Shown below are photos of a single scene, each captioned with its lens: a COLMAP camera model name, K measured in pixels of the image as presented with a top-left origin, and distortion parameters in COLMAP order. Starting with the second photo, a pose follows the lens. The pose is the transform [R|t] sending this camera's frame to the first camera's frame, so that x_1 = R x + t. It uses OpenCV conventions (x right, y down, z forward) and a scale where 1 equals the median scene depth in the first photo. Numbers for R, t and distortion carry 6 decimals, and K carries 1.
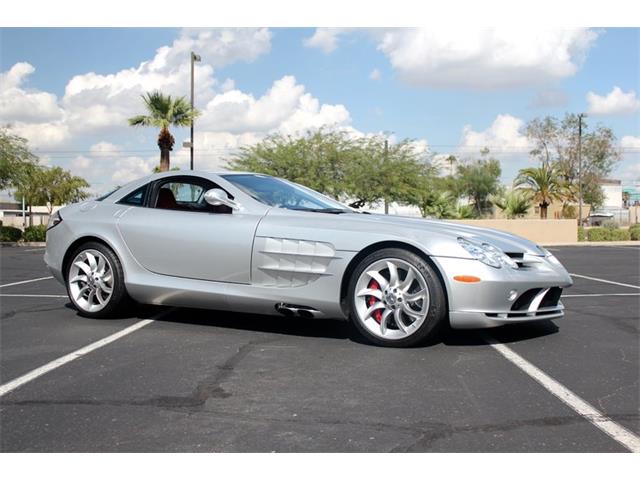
lens RADIAL K [[739.4, 0, 326.6], [0, 739.4, 234.7], [0, 0, 1]] dist [-0.058688, 0.000000]
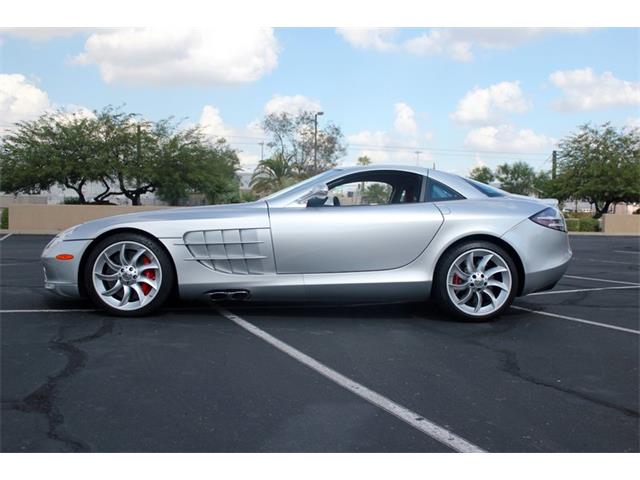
lens RADIAL K [[698.8, 0, 319.7], [0, 698.8, 234.8], [0, 0, 1]] dist [-0.075658, 0.000000]
pose [[0.914942, 0.003684, 0.403568, -0.098433], [-0.012575, 0.999733, 0.019383, -0.001662], [-0.403389, -0.022809, 0.914744, 0.057217]]
